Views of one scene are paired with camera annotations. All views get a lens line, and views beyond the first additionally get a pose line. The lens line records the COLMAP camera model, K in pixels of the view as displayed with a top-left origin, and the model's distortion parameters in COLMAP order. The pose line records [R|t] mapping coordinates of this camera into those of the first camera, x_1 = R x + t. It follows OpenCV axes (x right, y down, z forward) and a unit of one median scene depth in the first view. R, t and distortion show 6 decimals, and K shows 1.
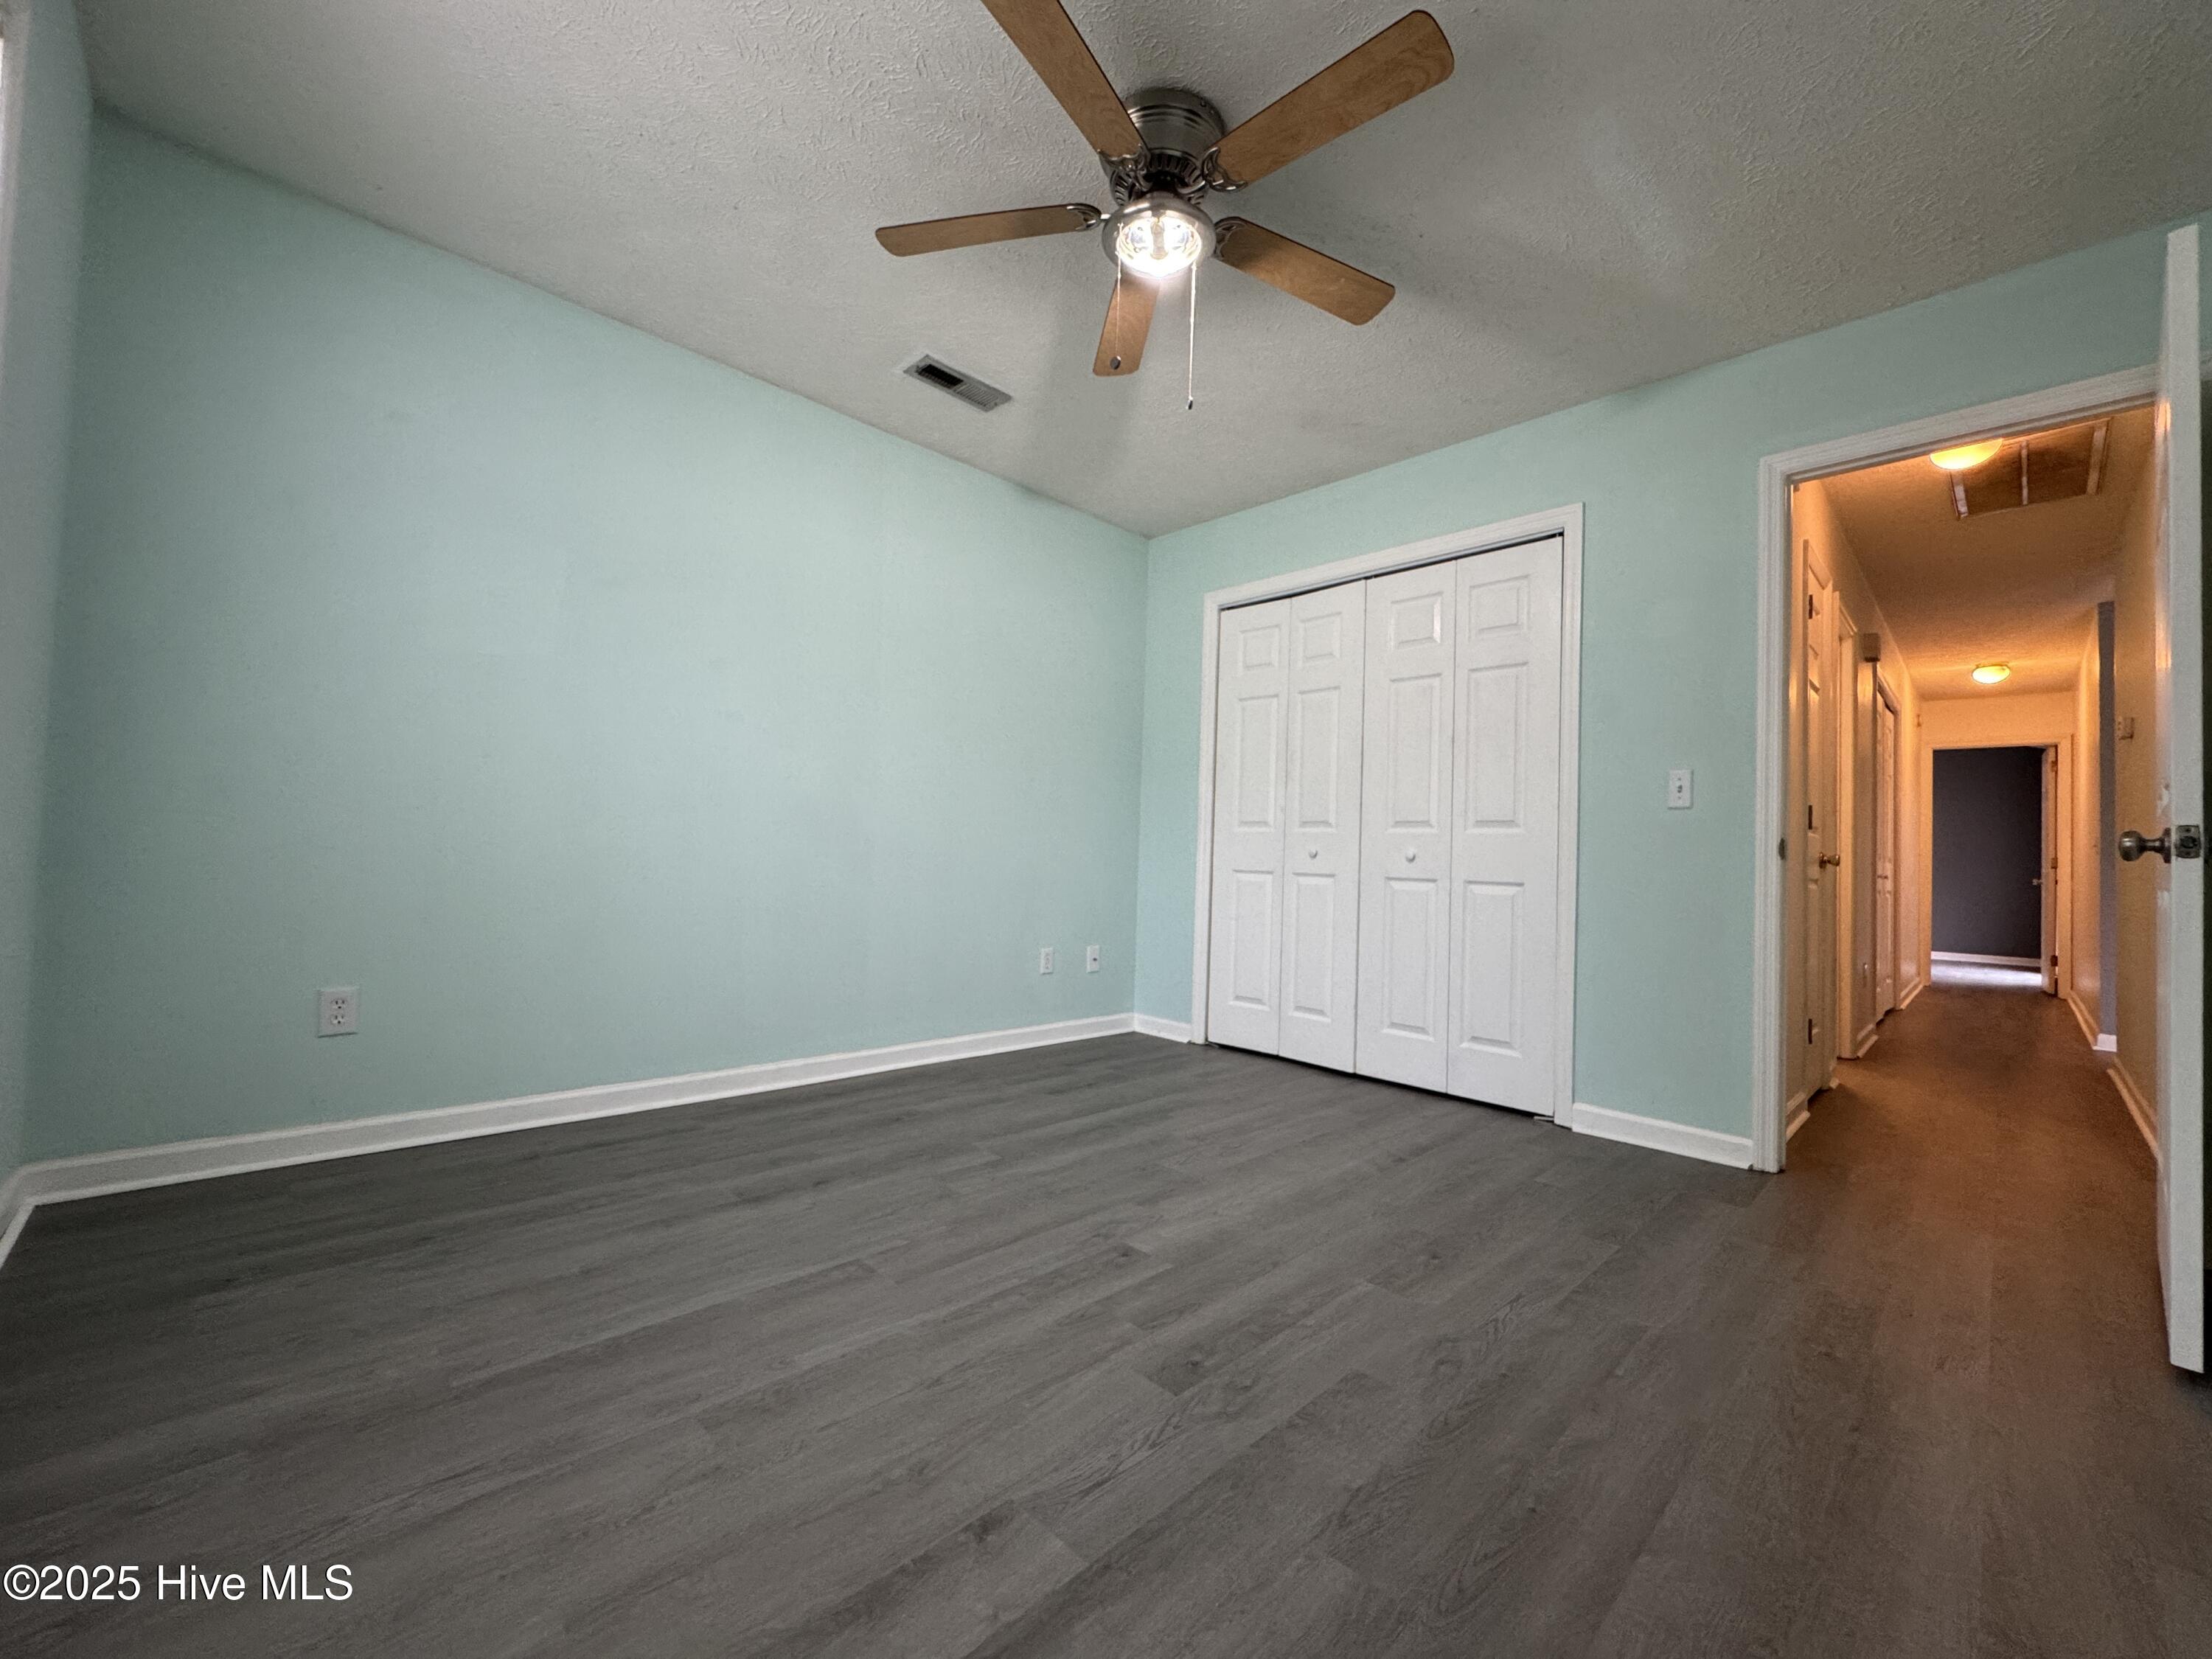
lens RADIAL K [[884.0, 0, 1105.9], [0, 884.0, 831.2], [0, 0, 1]] dist [-0.004741, 0.000665]
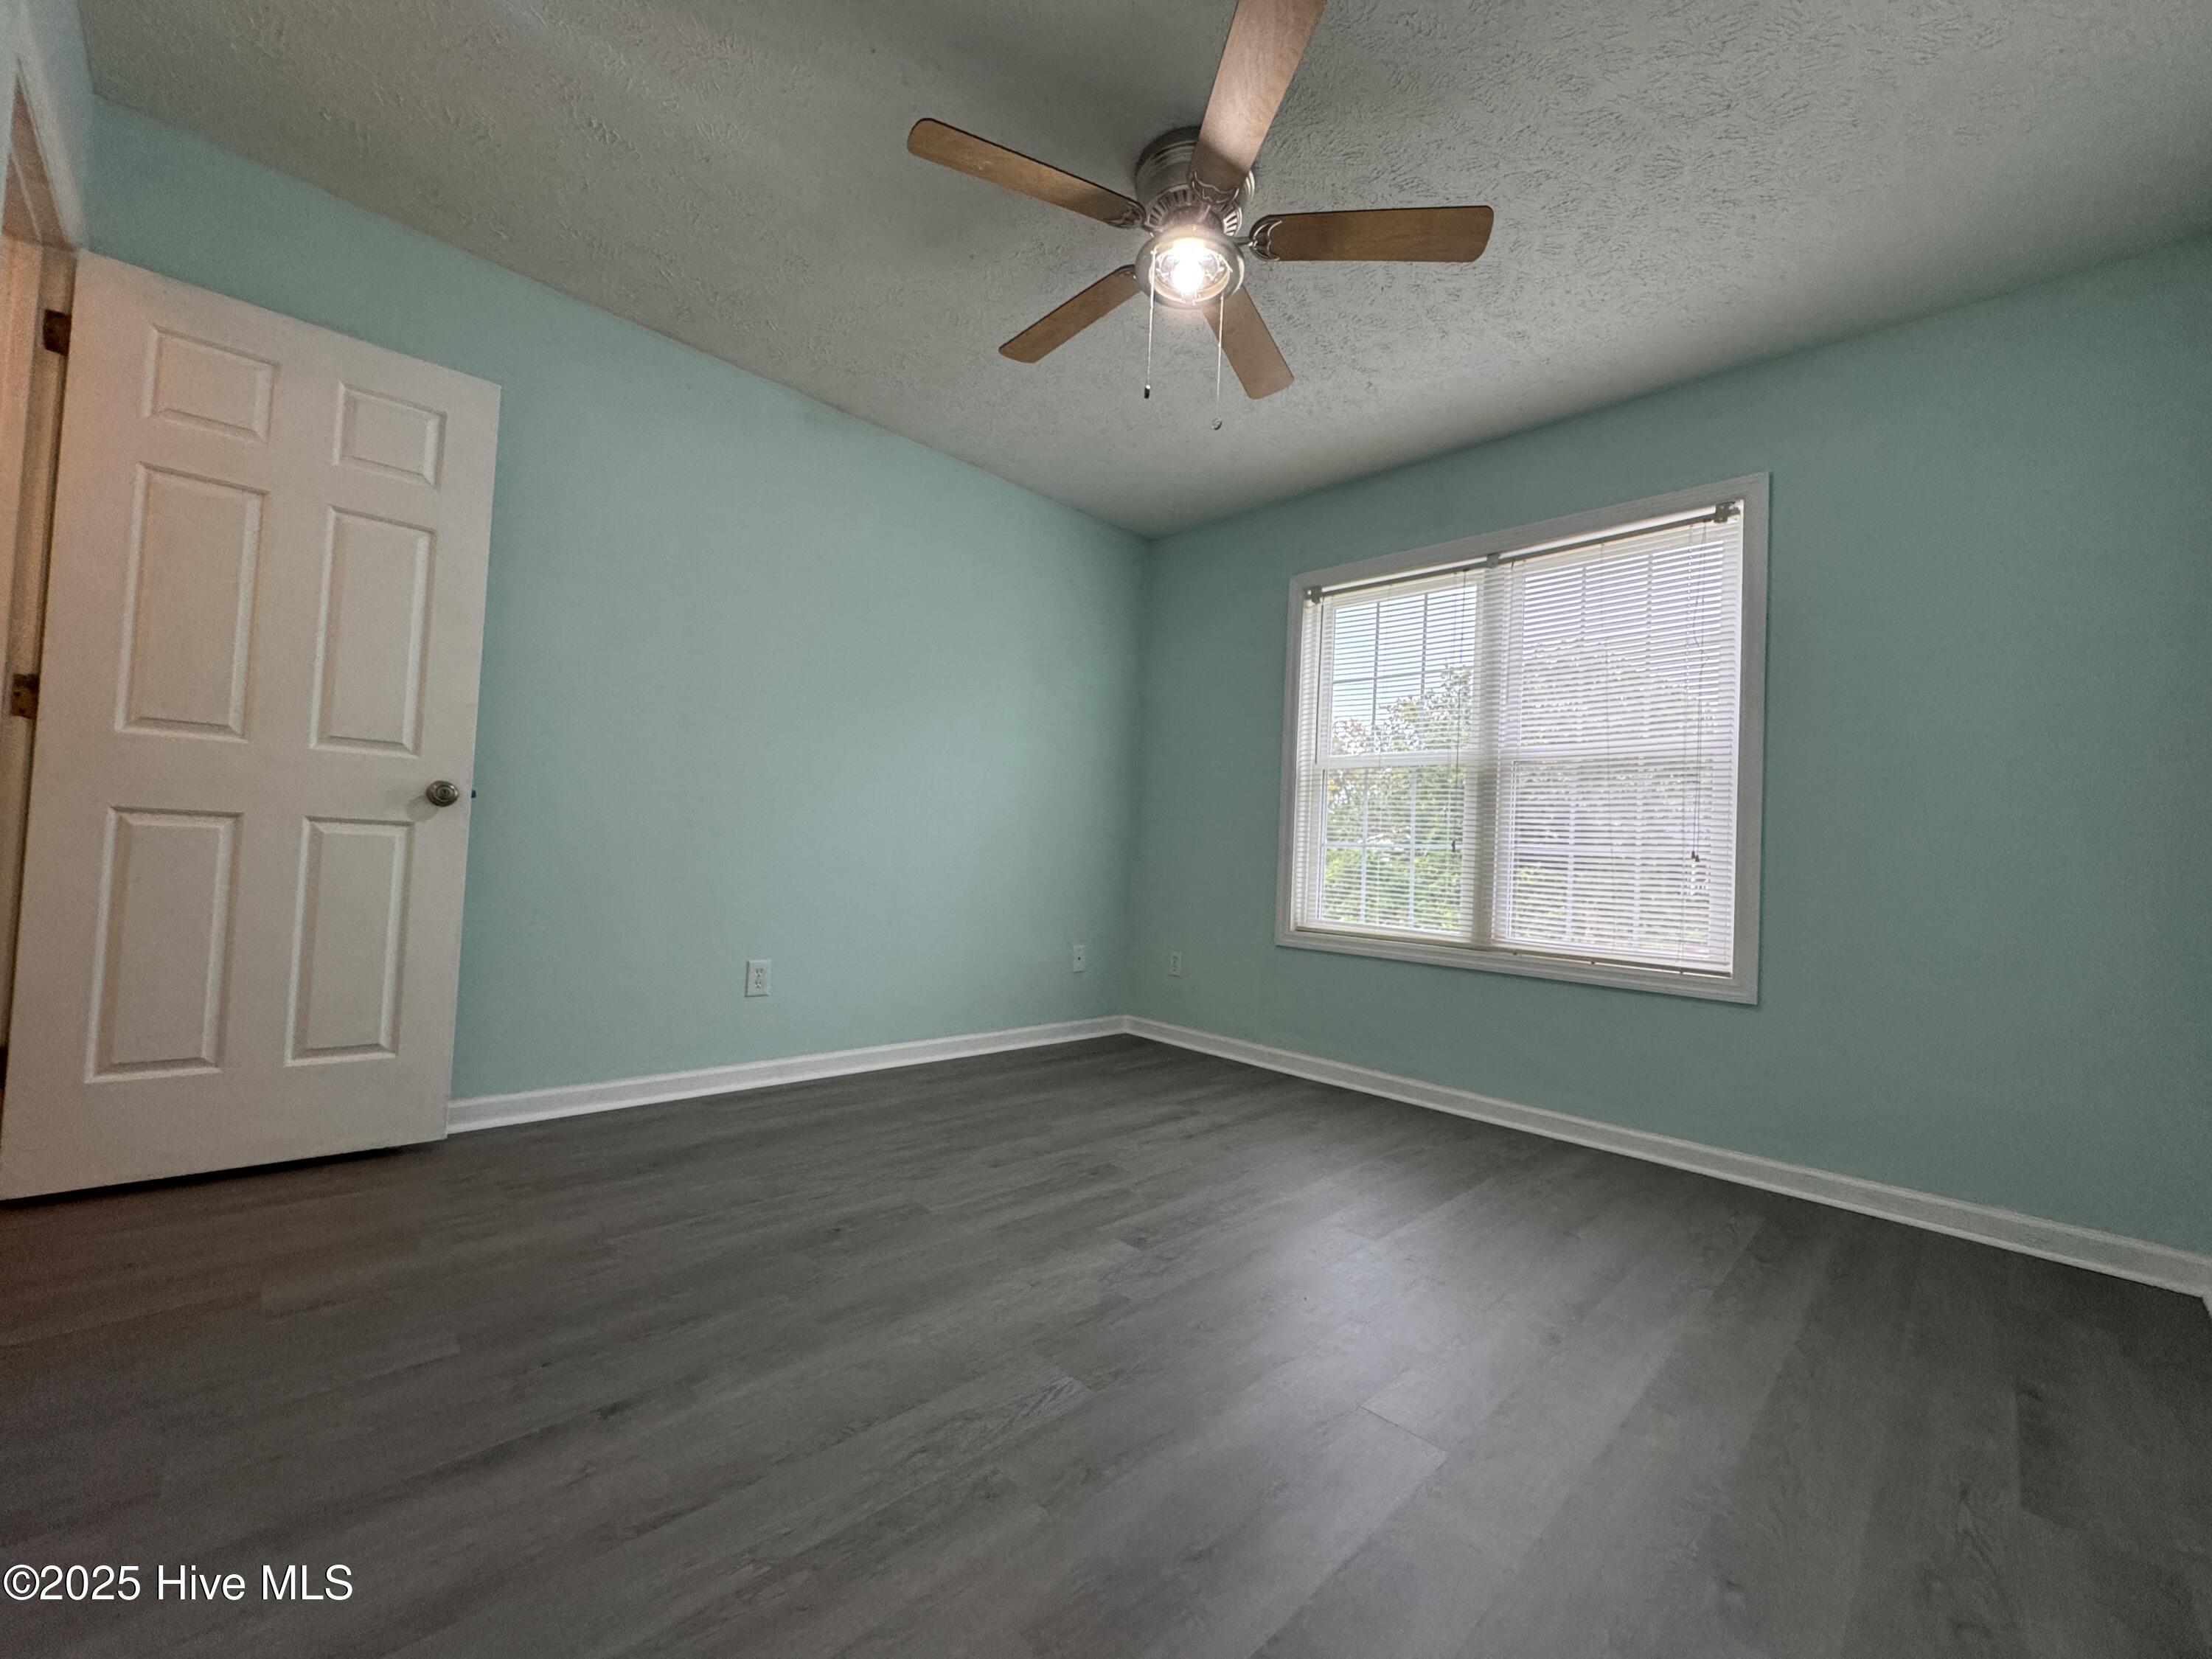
lens RADIAL K [[889.0, 0, 1106.0], [0, 889.0, 829.5], [0, 0, 1]] dist [-0.001340, 0.000006]
pose [[-0.996138, -0.087670, -0.004699, 0.120258], [-0.087182, 0.994076, -0.064898, 0.068392], [0.010360, -0.064237, -0.997881, 2.270213]]
